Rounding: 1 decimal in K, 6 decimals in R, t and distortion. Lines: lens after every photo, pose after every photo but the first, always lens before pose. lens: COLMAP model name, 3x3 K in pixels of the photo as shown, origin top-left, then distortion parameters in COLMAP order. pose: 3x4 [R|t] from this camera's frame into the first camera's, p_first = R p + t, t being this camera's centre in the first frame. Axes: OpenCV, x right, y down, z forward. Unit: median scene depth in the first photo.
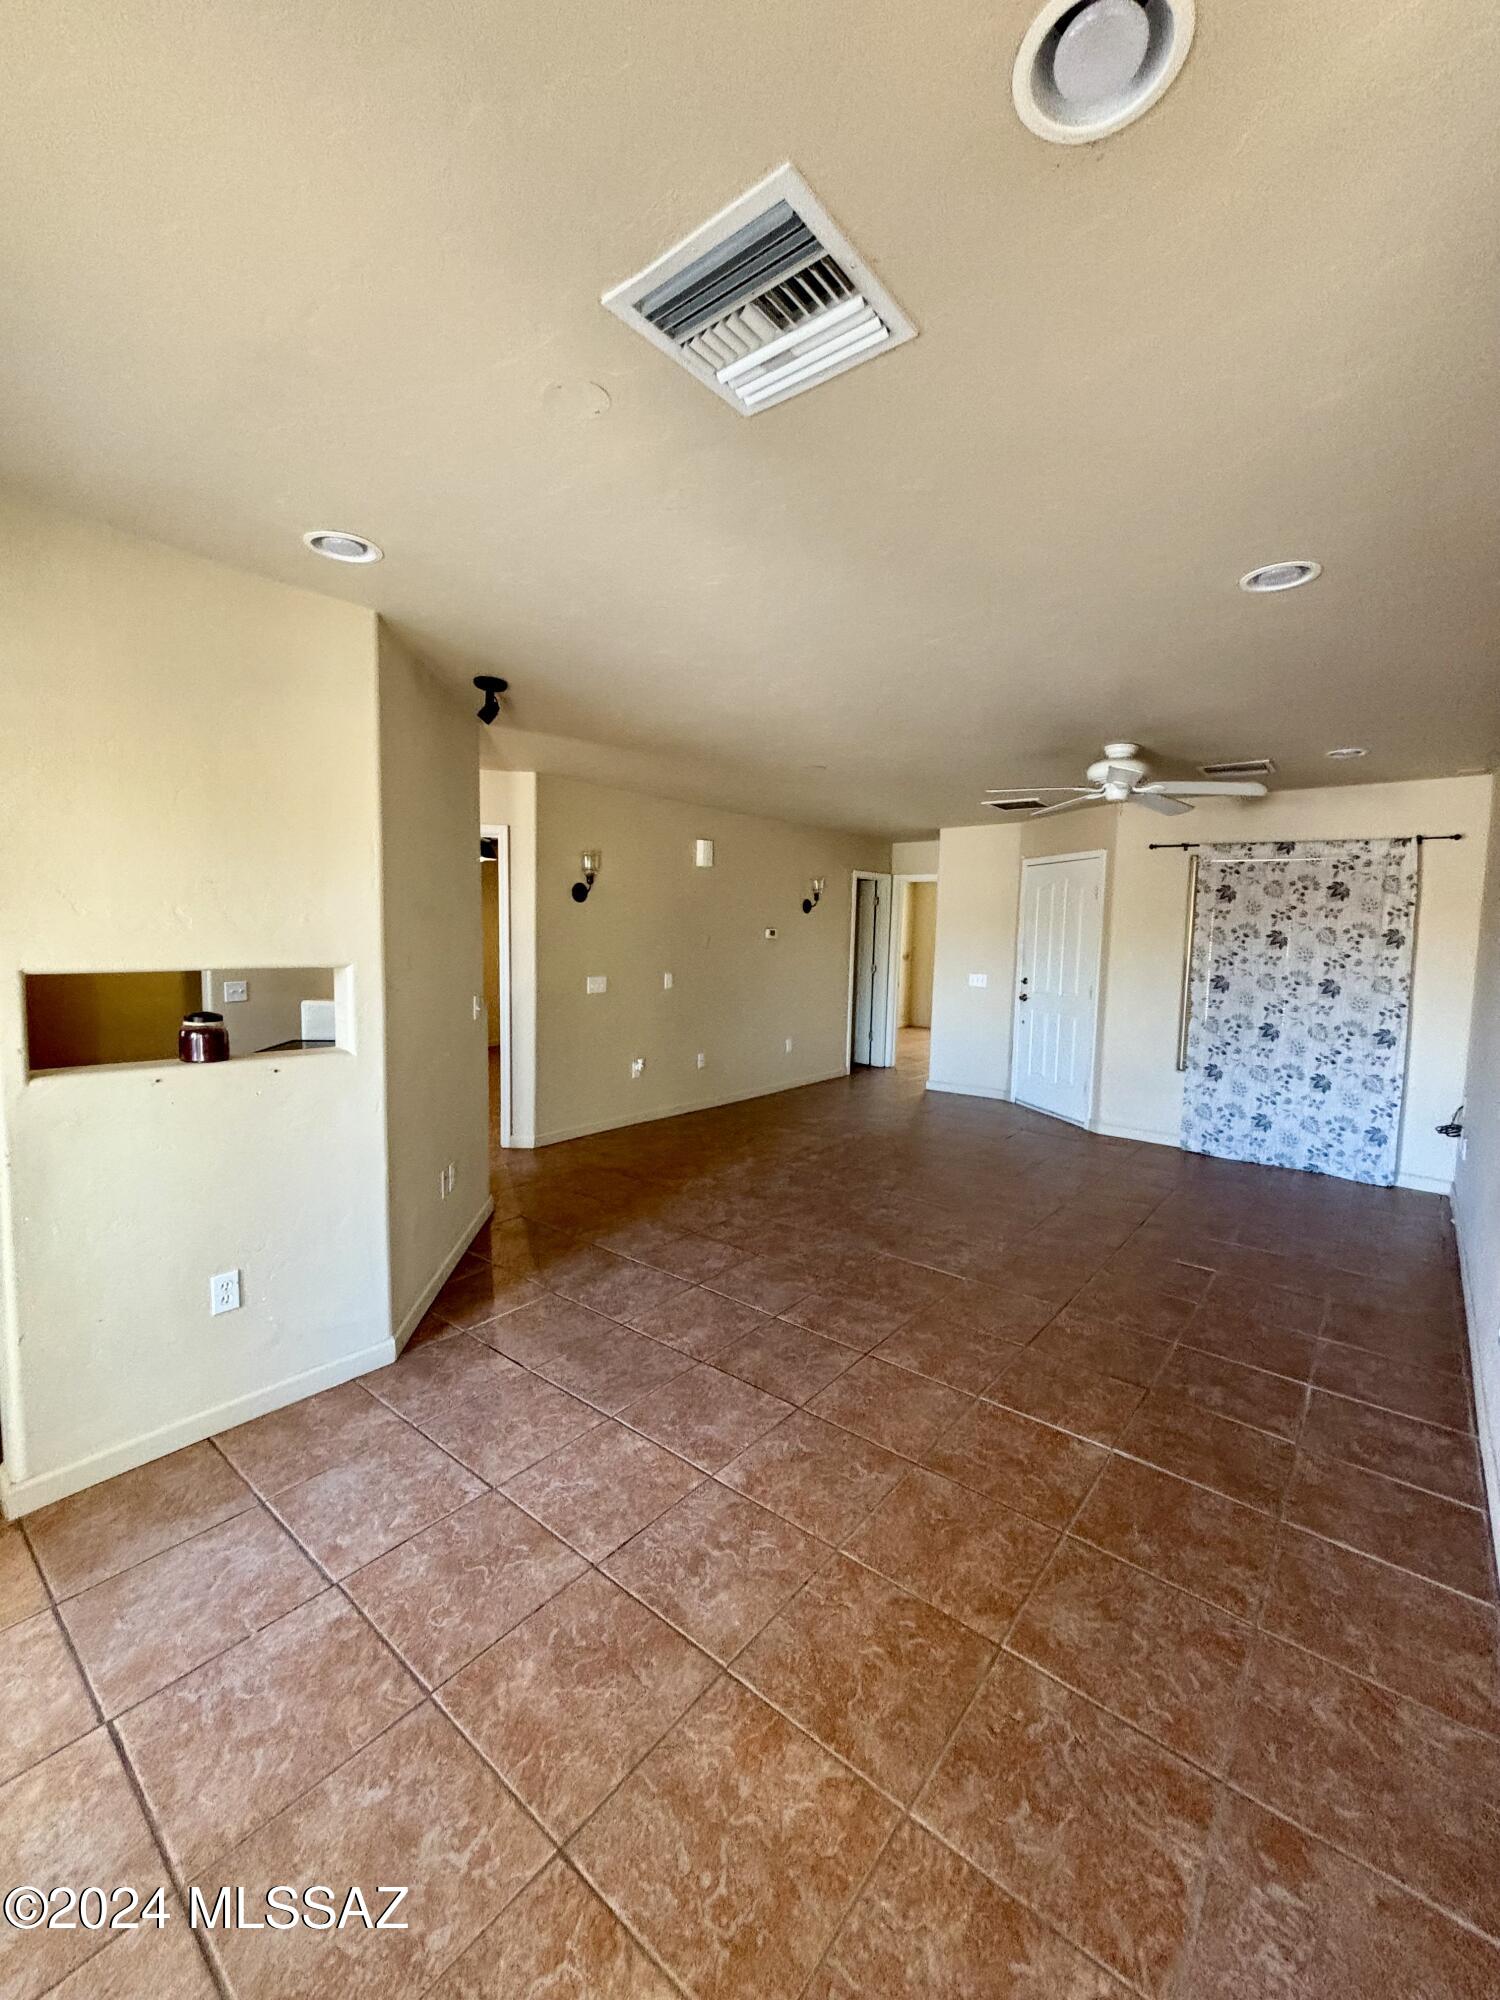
lens RADIAL K [[799.4, 0, 747.0], [0, 799.4, 994.6], [0, 0, 1]] dist [0.000782, -0.000078]
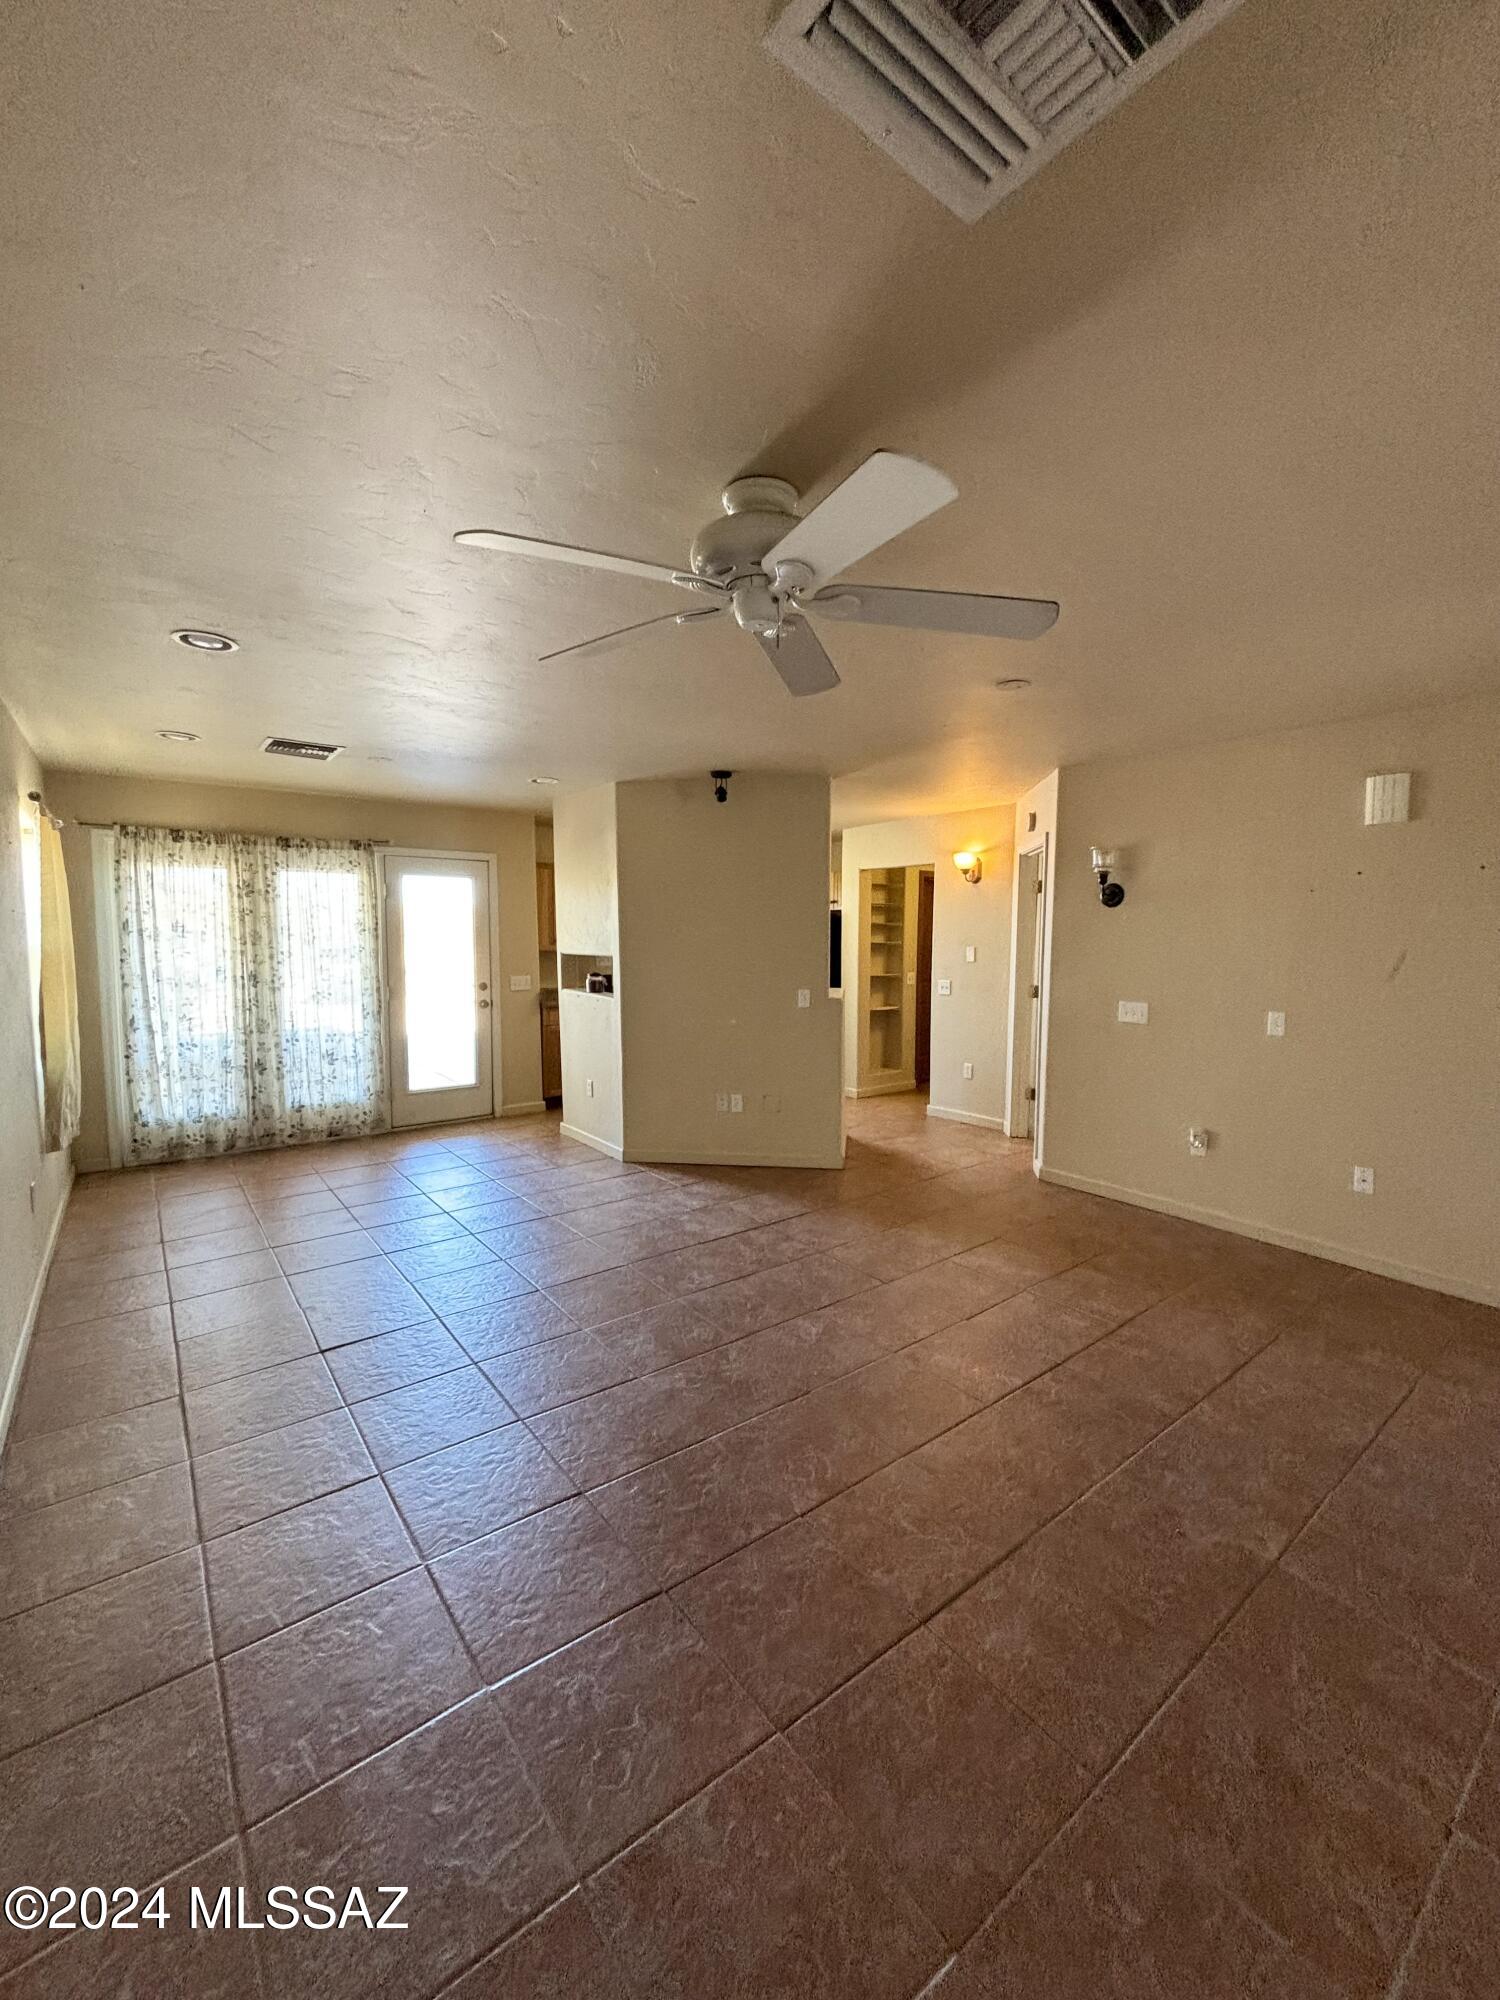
lens RADIAL K [[799.4, 0, 747.0], [0, 799.4, 994.6], [0, 0, 1]] dist [0.000782, -0.000078]
pose [[-0.223475, 0.053194, -0.973257, 0.923963], [-0.089780, 0.993142, 0.074895, -0.076684], [0.970566, 0.104116, -0.217166, 1.150639]]
